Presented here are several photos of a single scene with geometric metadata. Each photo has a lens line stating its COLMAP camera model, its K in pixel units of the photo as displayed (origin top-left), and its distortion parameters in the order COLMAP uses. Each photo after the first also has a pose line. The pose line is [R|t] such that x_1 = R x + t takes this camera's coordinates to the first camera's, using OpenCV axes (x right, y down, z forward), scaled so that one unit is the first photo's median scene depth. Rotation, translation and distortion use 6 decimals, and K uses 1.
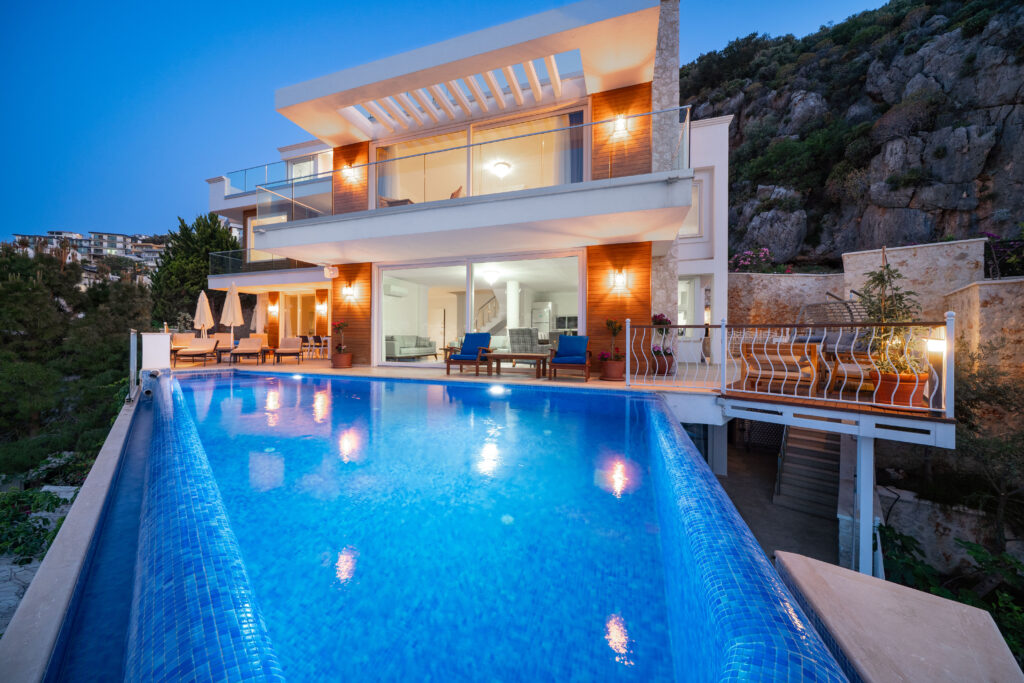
lens RADIAL K [[345.7, 0, 512.0], [0, 345.7, 341.5], [0, 0, 1]] dist [-0.000705, -0.000066]
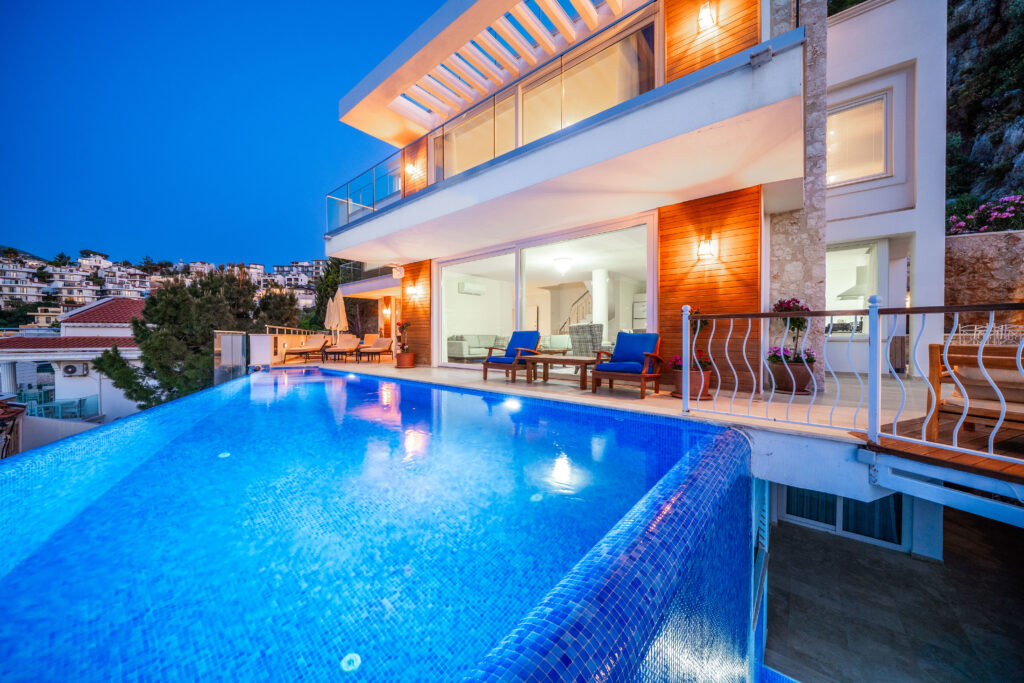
lens RADIAL K [[351.3, 0, 512.0], [0, 351.3, 342.3], [0, 0, 1]] dist [-0.000312, -0.000106]
pose [[0.930576, 0.001127, -0.366098, 0.179338], [-0.000404, 0.999998, 0.002052, 0.000972], [0.366099, -0.001762, 0.930574, 0.187814]]
